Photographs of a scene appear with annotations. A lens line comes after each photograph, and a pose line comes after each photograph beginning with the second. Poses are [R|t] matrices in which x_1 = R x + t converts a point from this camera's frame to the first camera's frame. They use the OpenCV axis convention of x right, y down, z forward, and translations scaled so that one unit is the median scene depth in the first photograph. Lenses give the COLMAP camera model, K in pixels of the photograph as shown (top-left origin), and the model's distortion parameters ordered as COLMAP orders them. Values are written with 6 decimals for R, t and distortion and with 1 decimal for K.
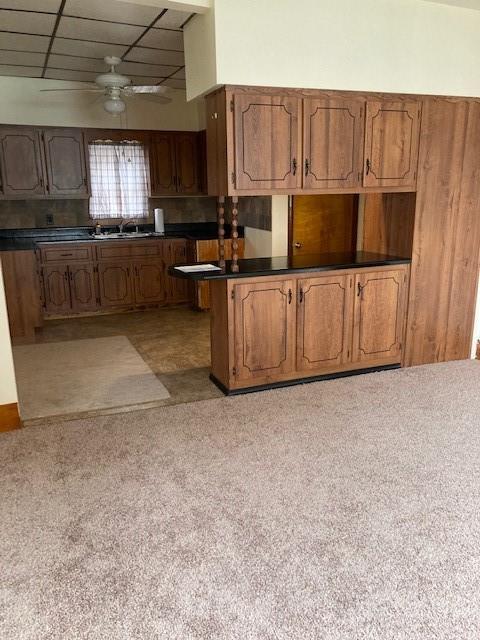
lens RADIAL K [[519.8, 0, 253.9], [0, 519.8, 320.1], [0, 0, 1]] dist [0.111564, -0.341785]
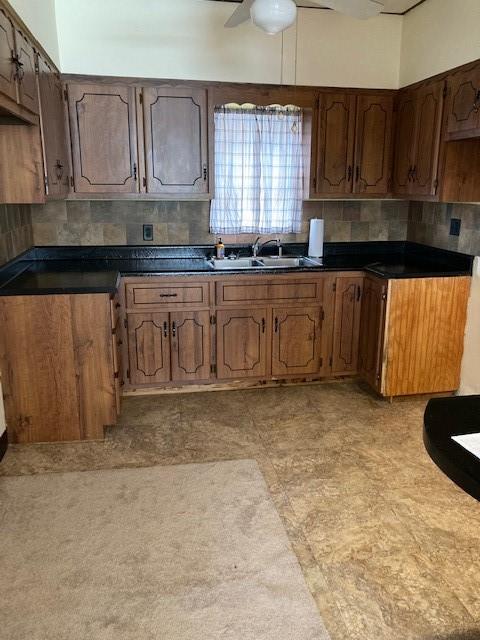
lens RADIAL K [[519.8, 0, 253.9], [0, 519.8, 320.1], [0, 0, 1]] dist [0.111564, -0.341785]
pose [[0.976570, 0.068160, -0.204122, -0.128198], [-0.066993, 0.997673, 0.012631, -0.102734], [0.204508, 0.001340, 0.978864, 0.406622]]
